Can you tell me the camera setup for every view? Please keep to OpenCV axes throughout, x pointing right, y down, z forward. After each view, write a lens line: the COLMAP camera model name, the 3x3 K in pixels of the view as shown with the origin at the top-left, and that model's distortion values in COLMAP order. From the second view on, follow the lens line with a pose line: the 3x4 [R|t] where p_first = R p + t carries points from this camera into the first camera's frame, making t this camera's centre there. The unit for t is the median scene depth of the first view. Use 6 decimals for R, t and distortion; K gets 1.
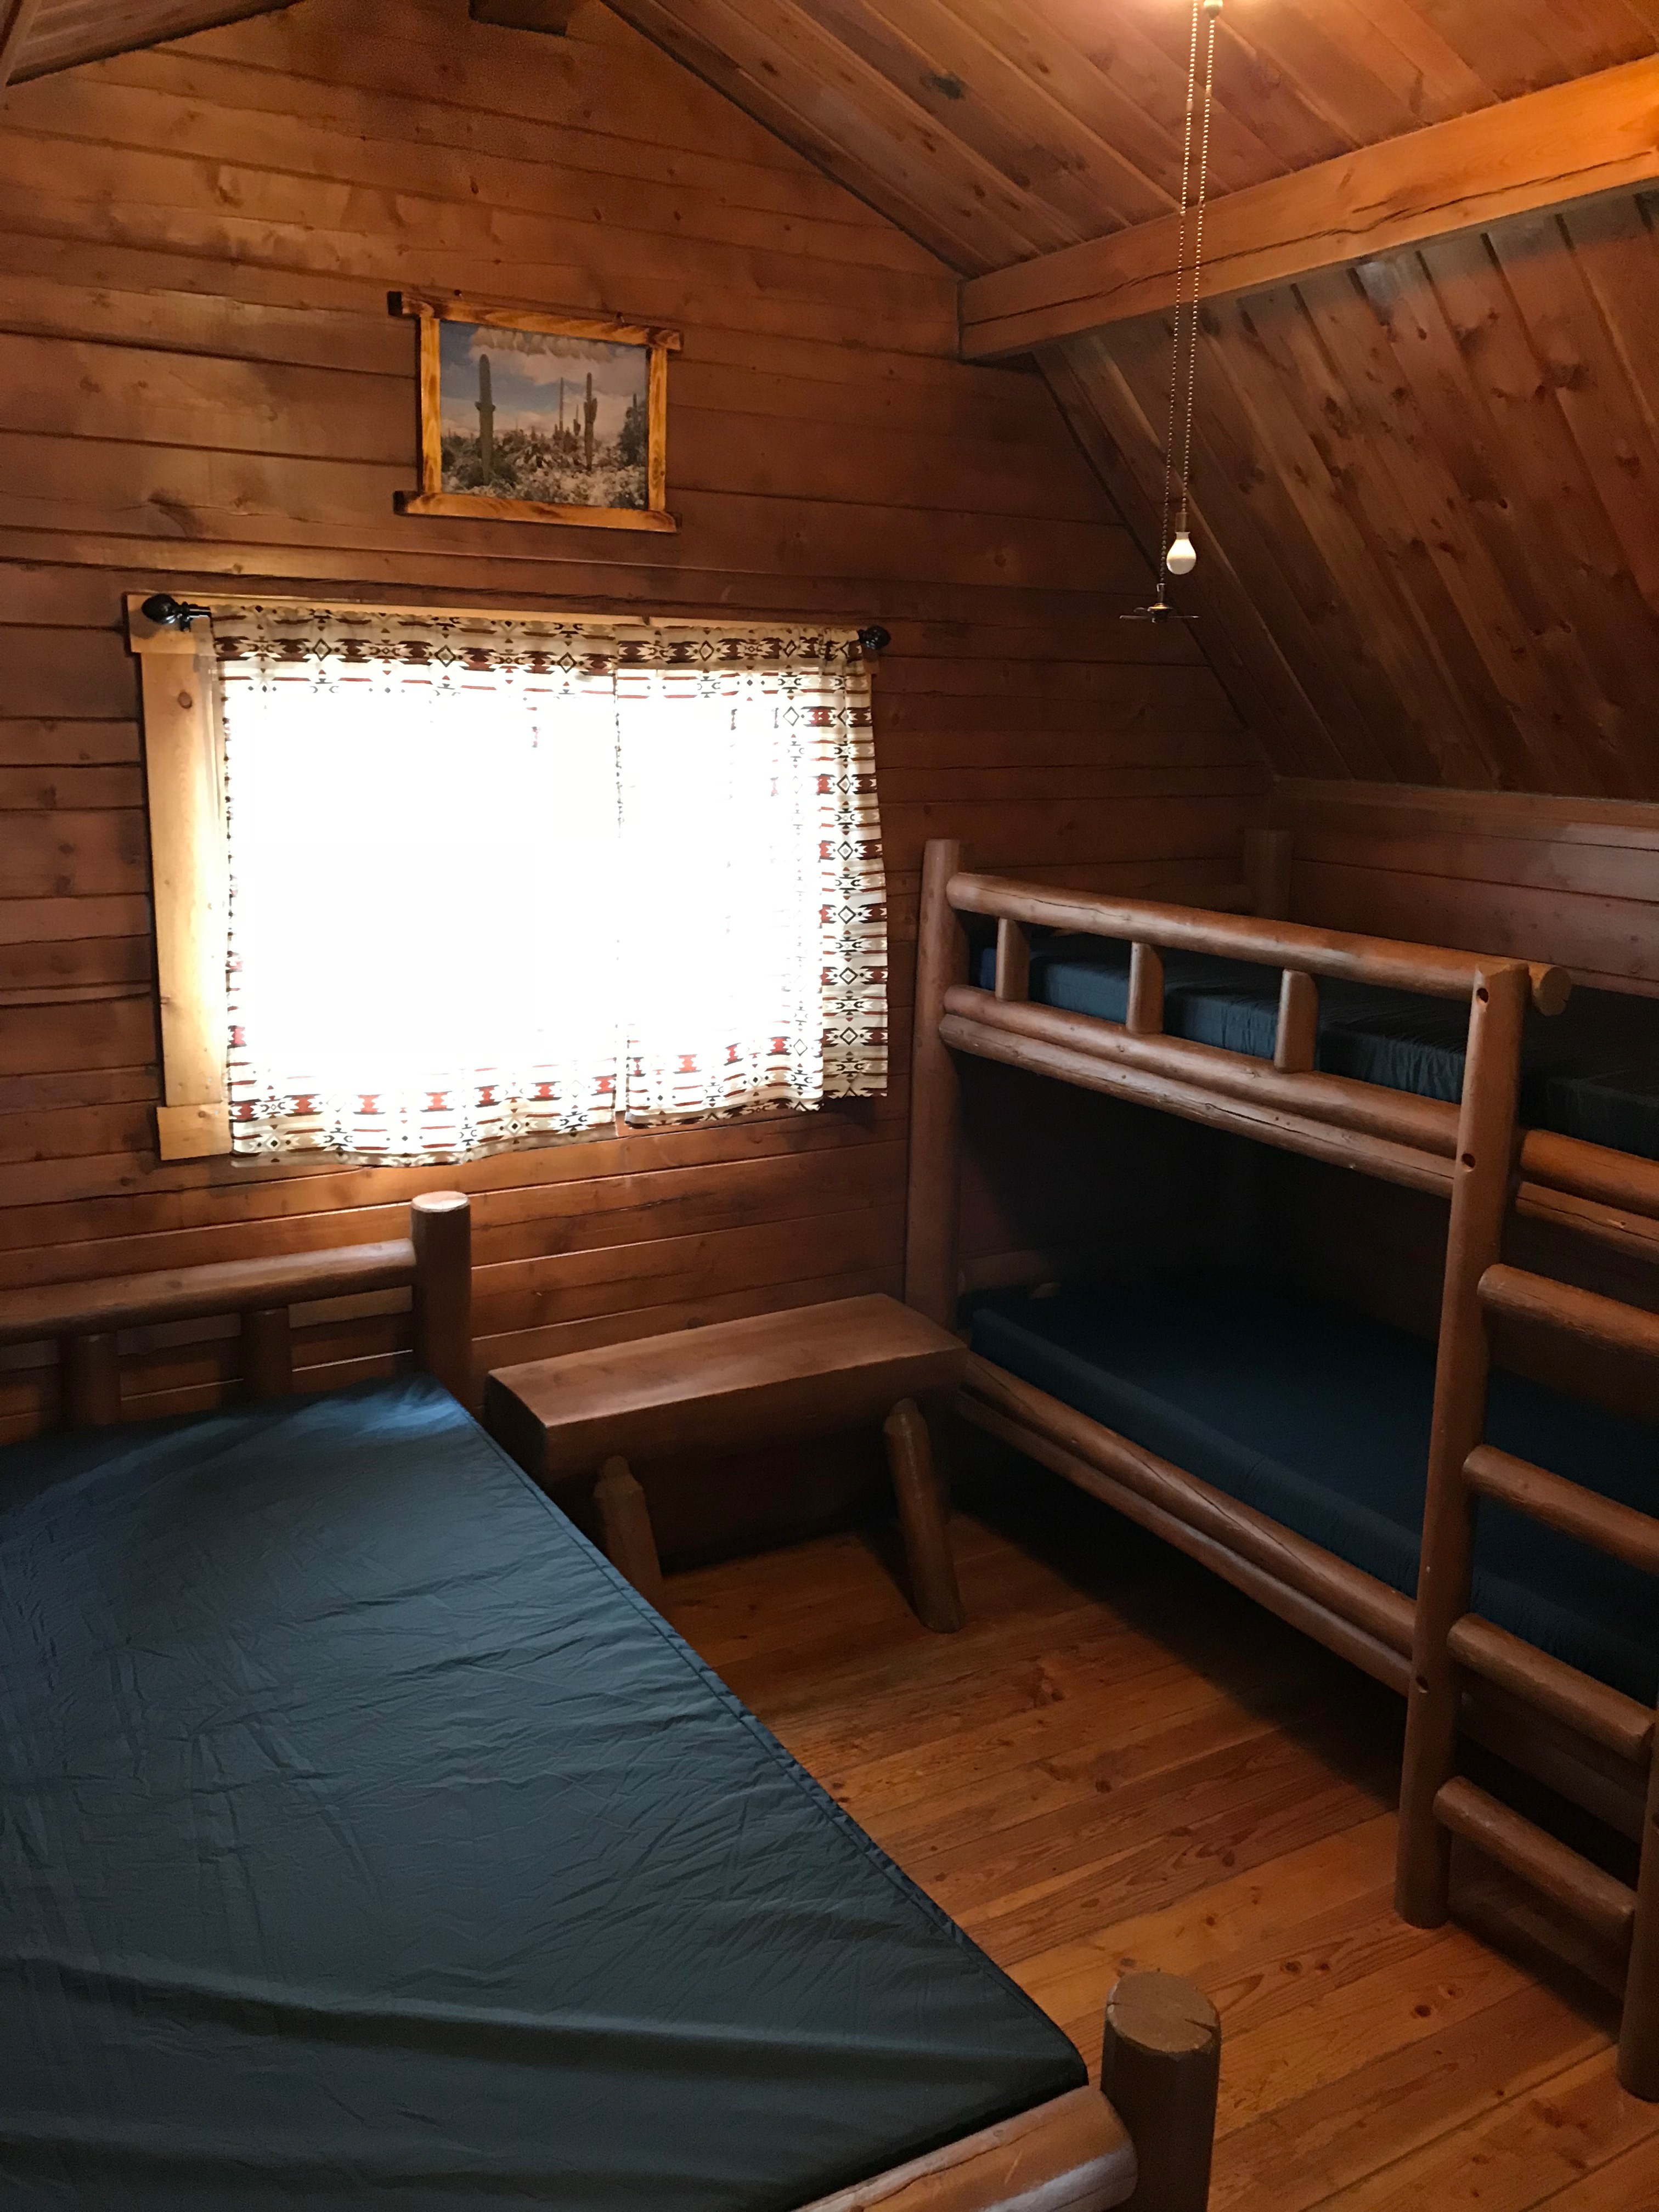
lens RADIAL K [[1806.8, 0, 826.4], [0, 1806.8, 1133.0], [0, 0, 1]] dist [0.078428, -0.000265]
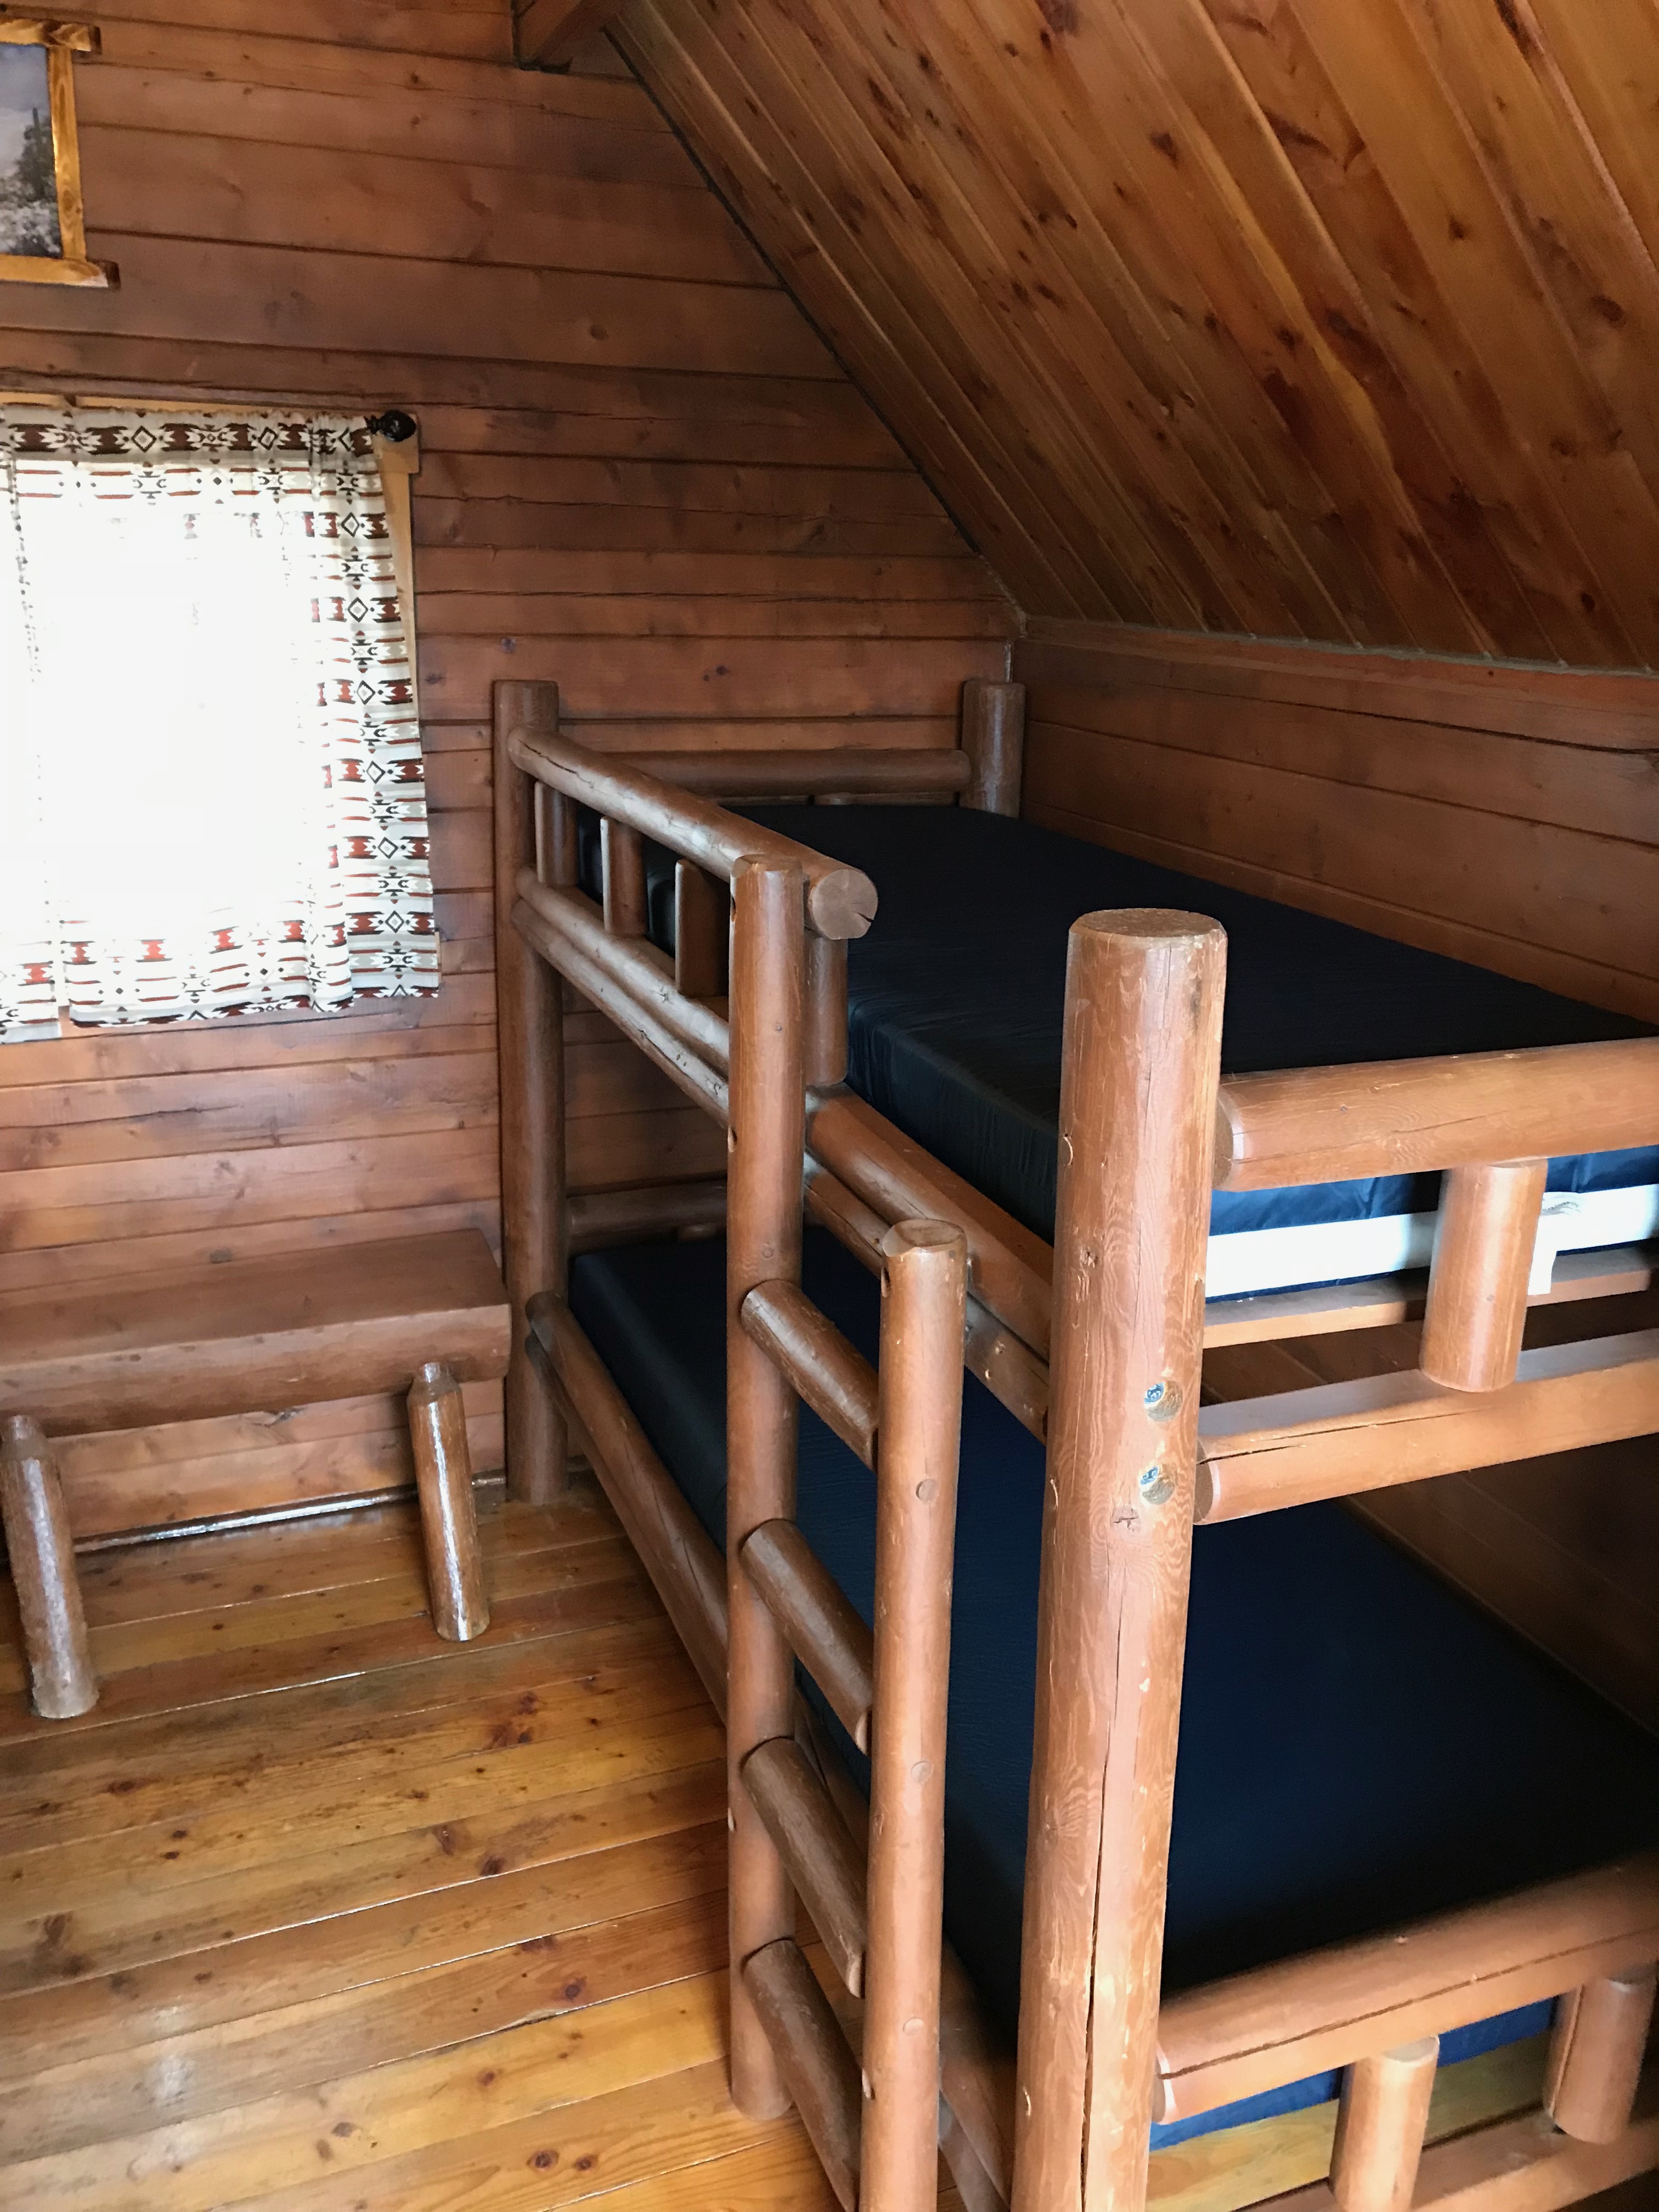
lens RADIAL K [[1860.6, 0, 829.5], [0, 1860.6, 1106.0], [0, 0, 1]] dist [-0.011421, 0.068915]
pose [[0.990706, 0.044975, -0.128366, 0.339851], [-0.037213, 0.997367, 0.062242, -0.031911], [0.130828, -0.056887, 0.989772, 0.197404]]
